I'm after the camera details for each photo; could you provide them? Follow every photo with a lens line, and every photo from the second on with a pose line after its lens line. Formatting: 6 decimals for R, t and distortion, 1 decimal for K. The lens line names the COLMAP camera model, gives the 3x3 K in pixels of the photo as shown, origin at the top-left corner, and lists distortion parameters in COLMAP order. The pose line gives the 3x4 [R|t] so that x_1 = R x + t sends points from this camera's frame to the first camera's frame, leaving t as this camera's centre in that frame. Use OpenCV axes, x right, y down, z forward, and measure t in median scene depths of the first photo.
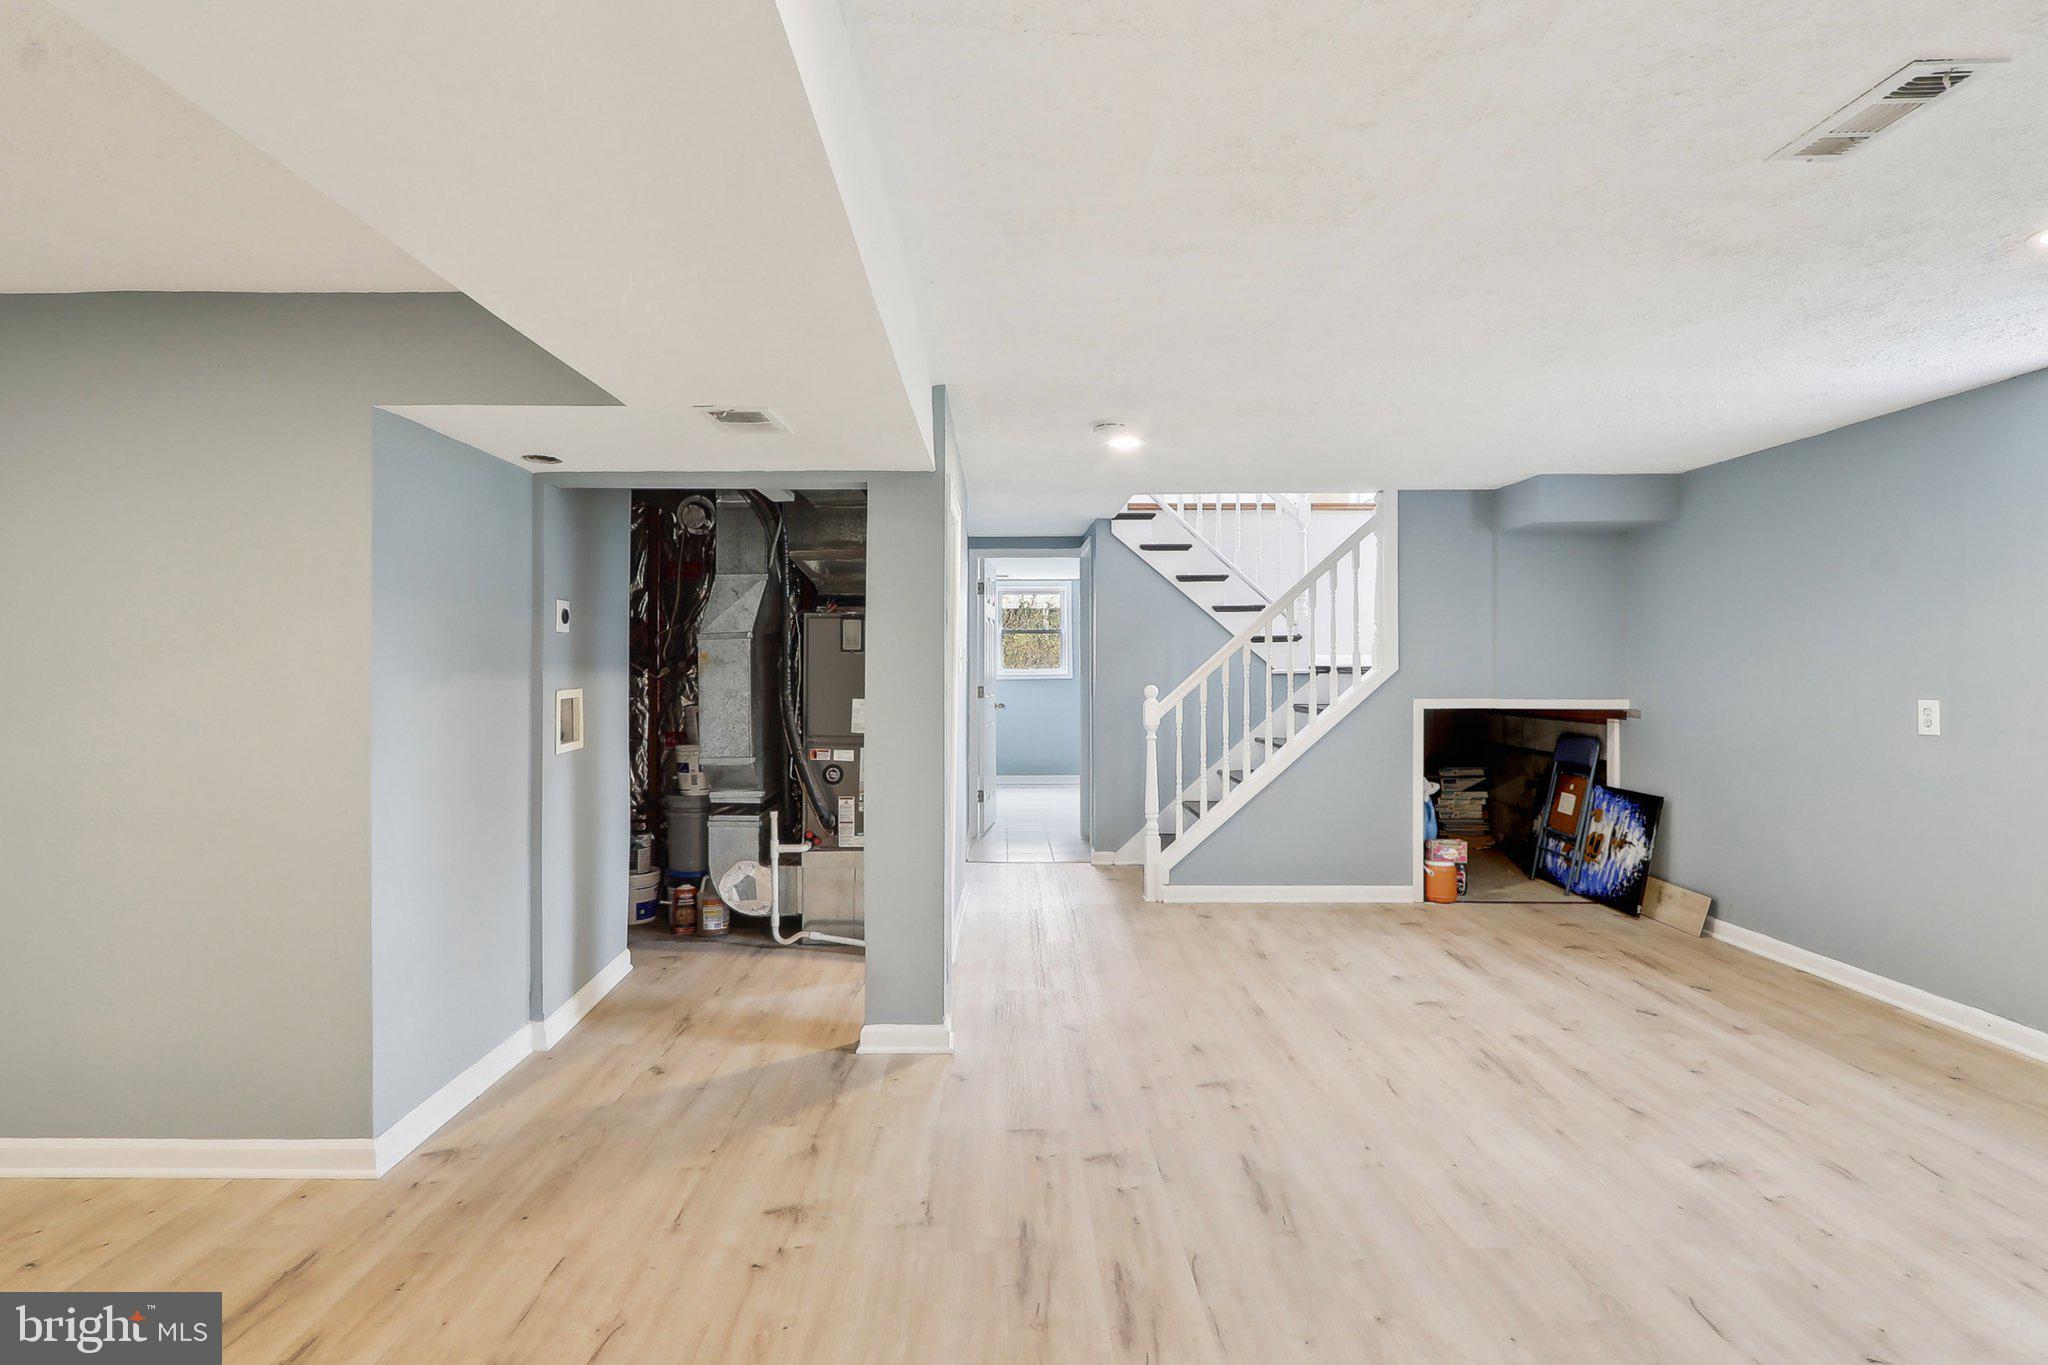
lens RADIAL K [[959.8, 0, 1013.2], [0, 959.8, 665.4], [0, 0, 1]] dist [-0.006481, 0.000113]
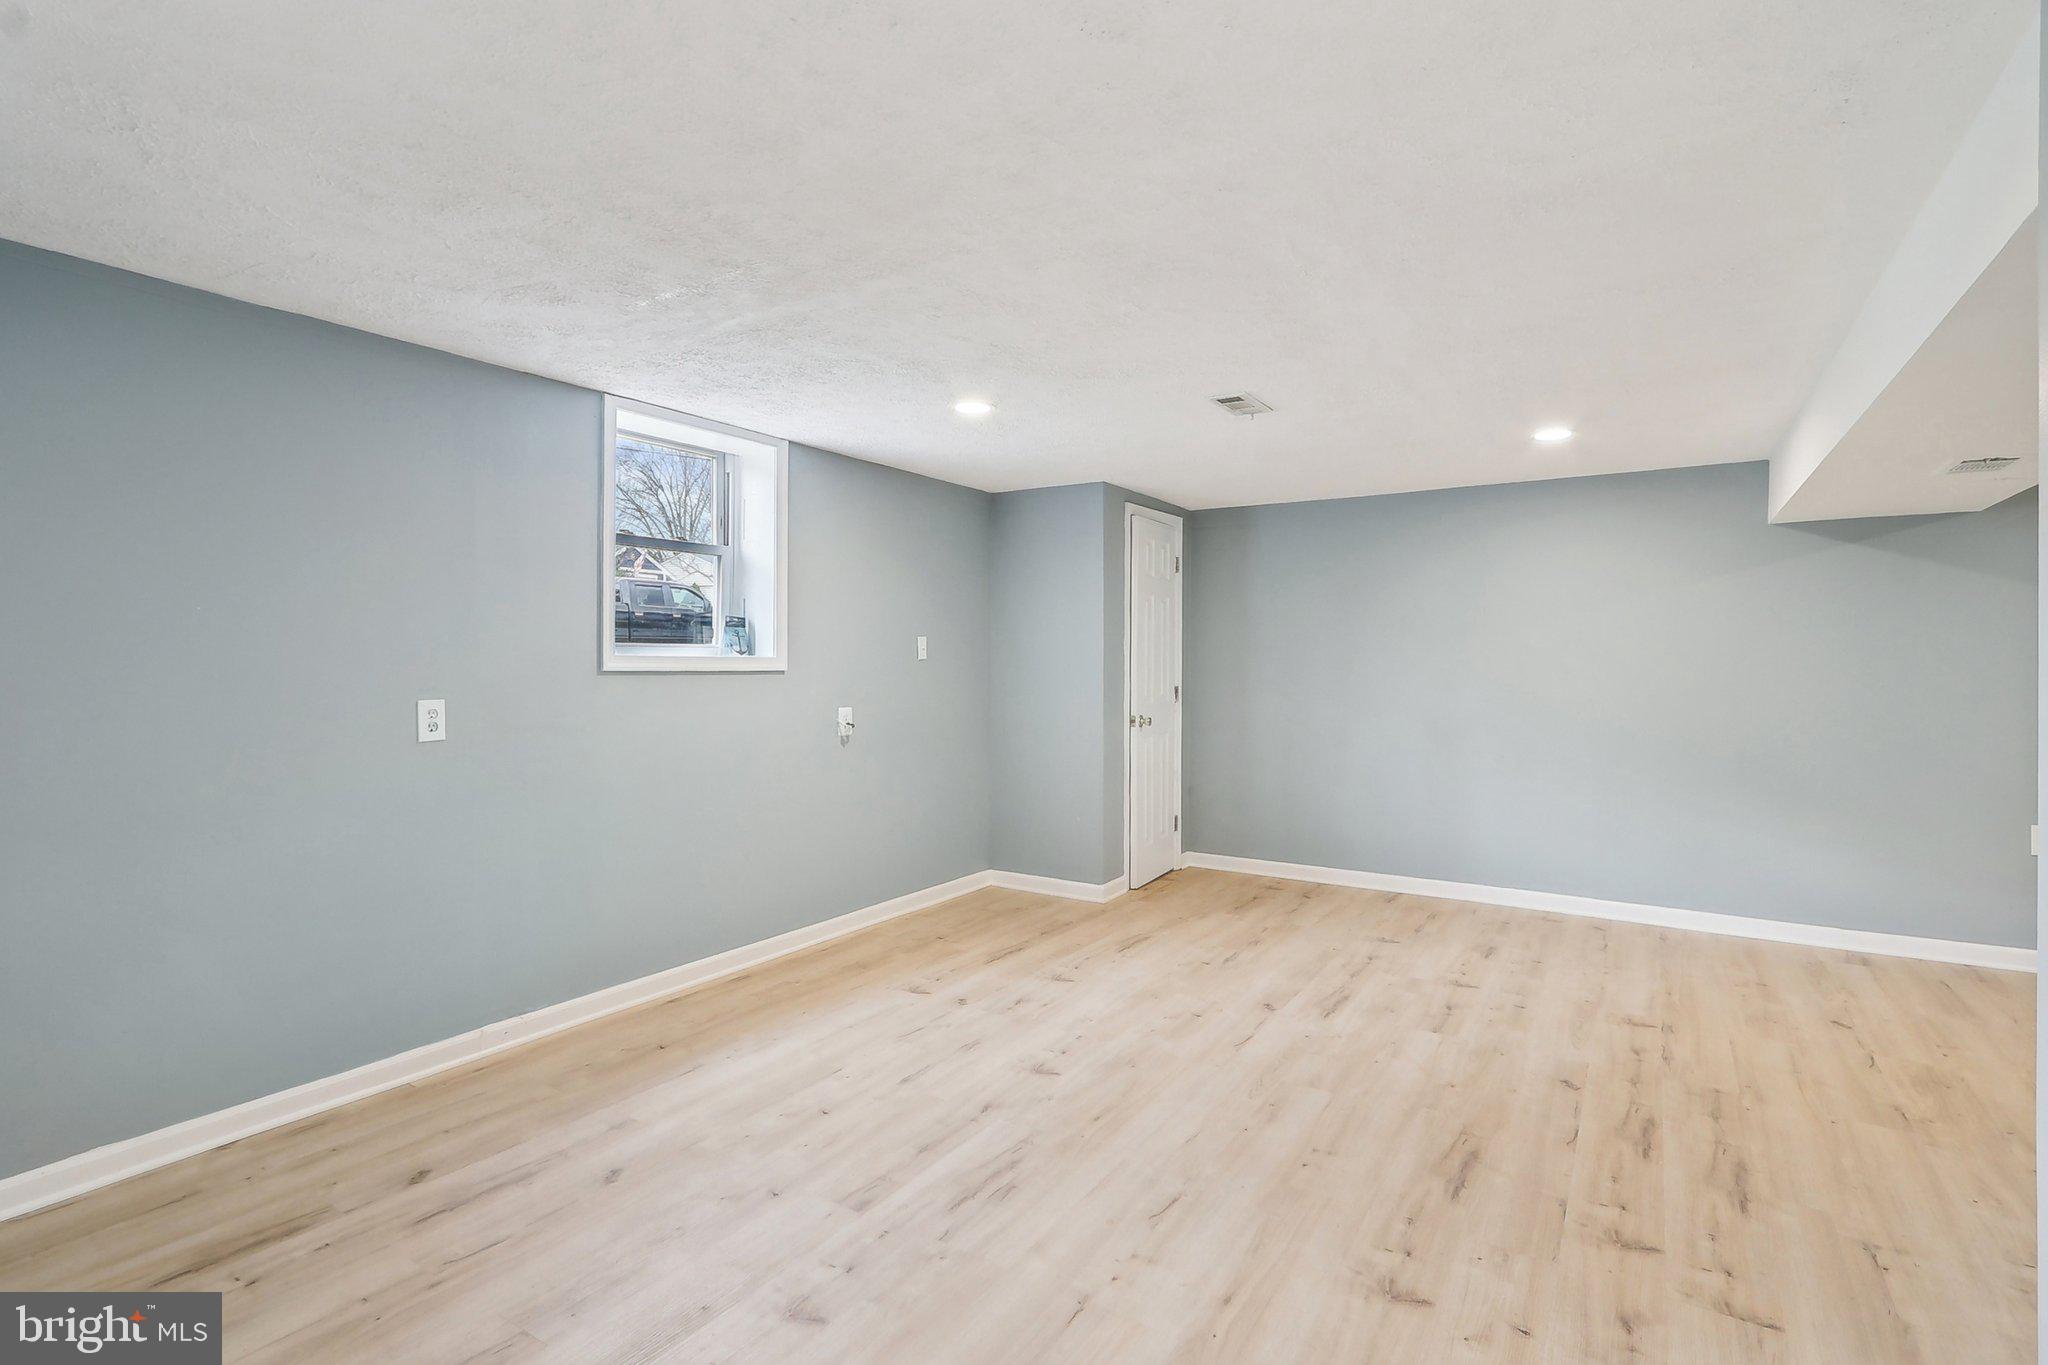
lens RADIAL K [[959.8, 0, 1013.2], [0, 959.8, 665.4], [0, 0, 1]] dist [-0.006481, 0.000113]
pose [[-0.825422, -0.007287, 0.564469, 0.057202], [-0.003318, 0.999962, 0.008058, -0.003305], [-0.564507, 0.004779, -0.825415, 1.542850]]
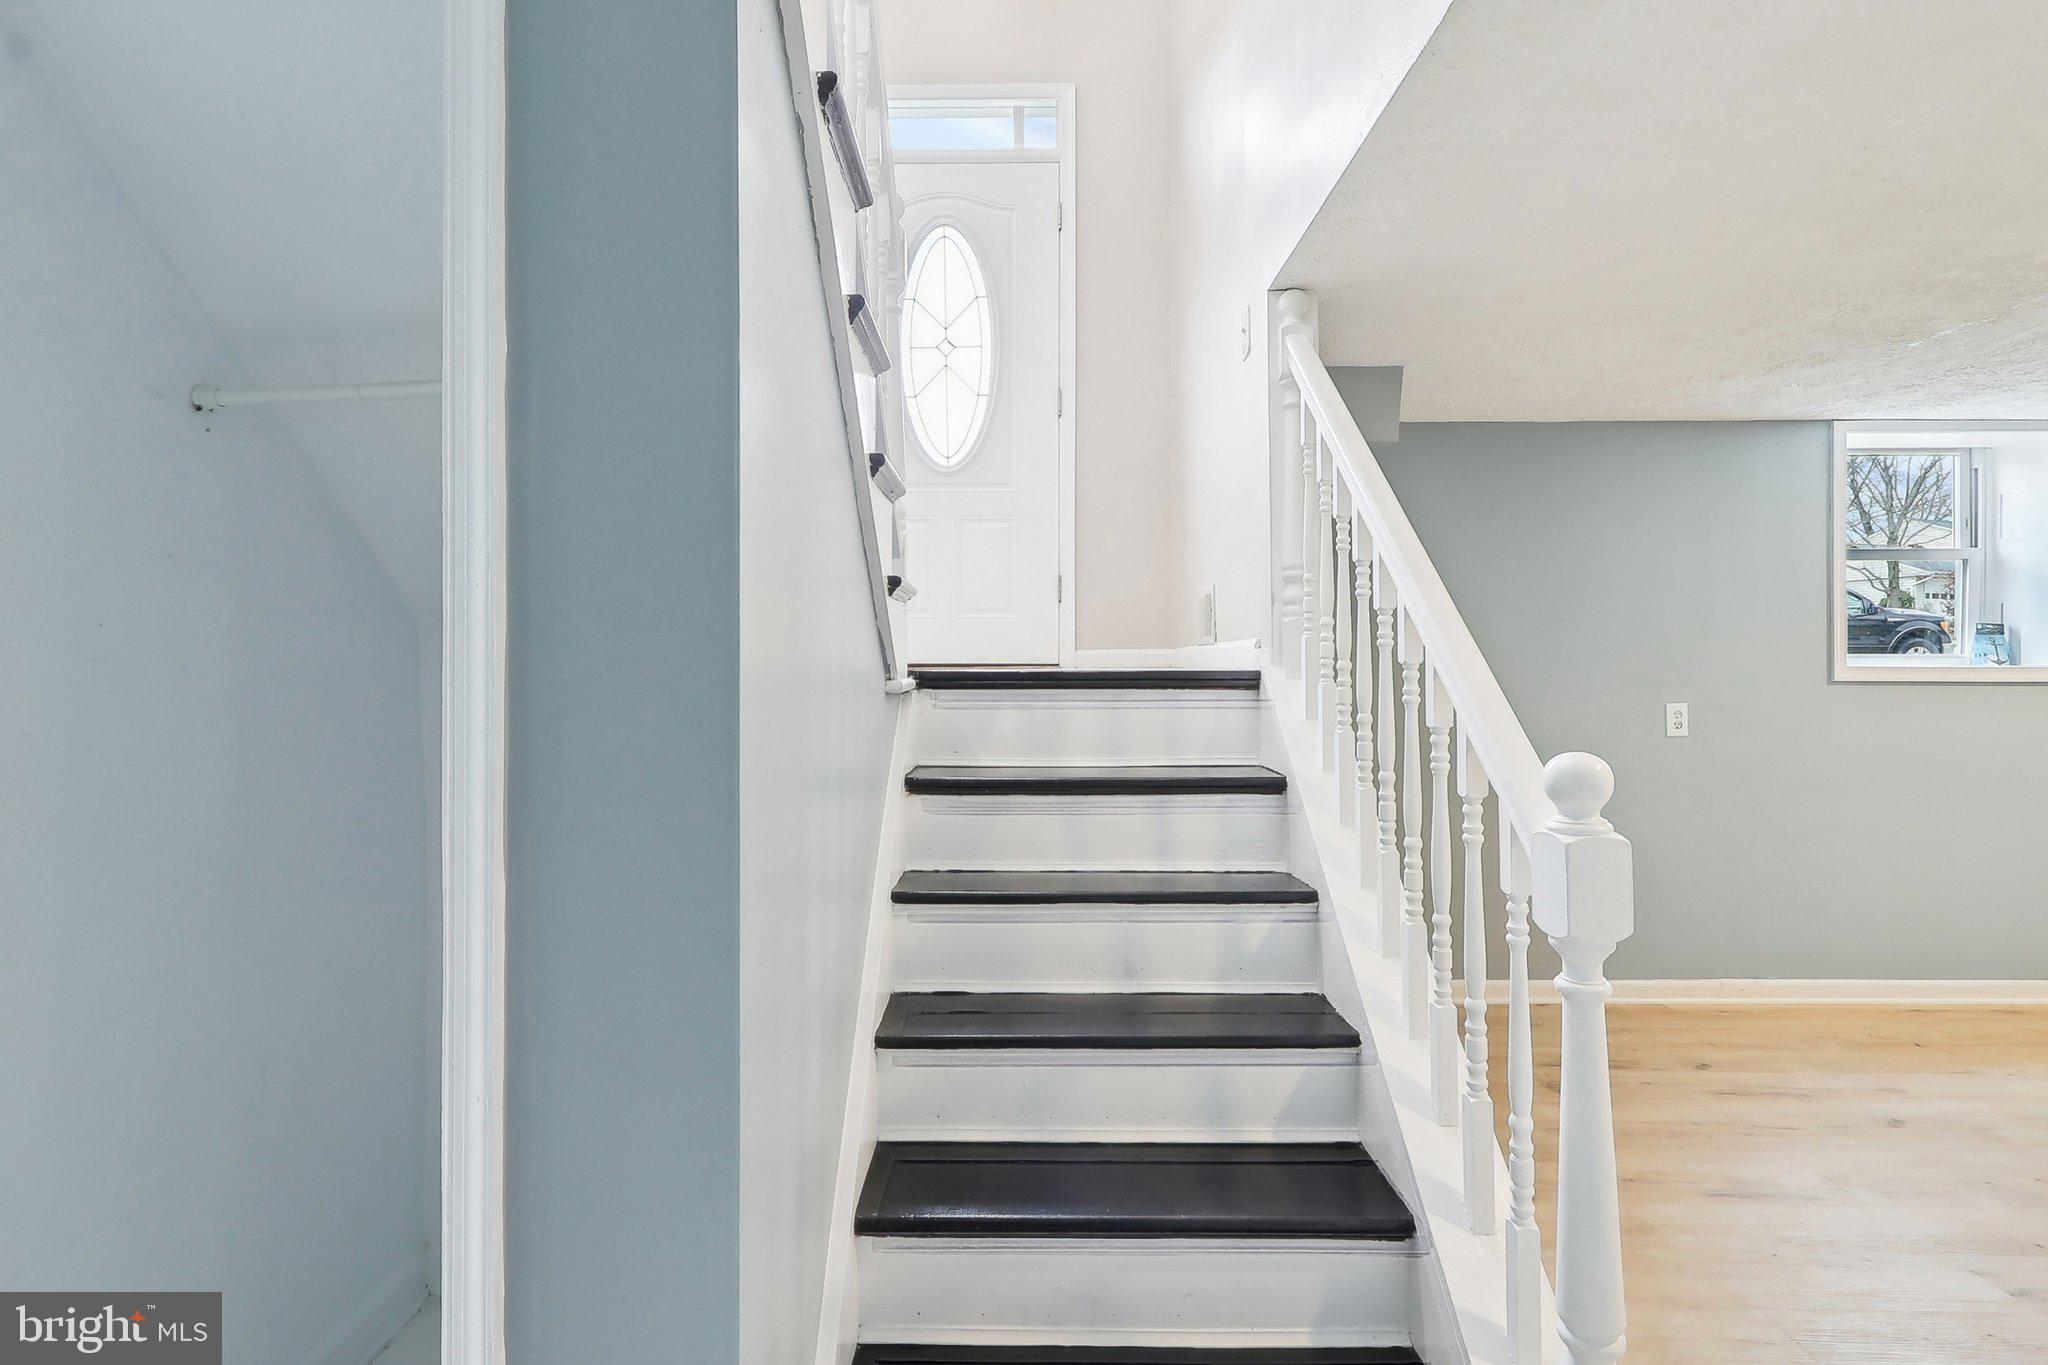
lens RADIAL K [[959.8, 0, 1013.2], [0, 959.8, 665.4], [0, 0, 1]] dist [-0.006481, 0.000113]
pose [[0.050481, -0.001801, 0.998723, -0.146284], [0.002224, 0.999996, 0.001691, -0.009647], [-0.998723, 0.002136, 0.050485, 1.836874]]
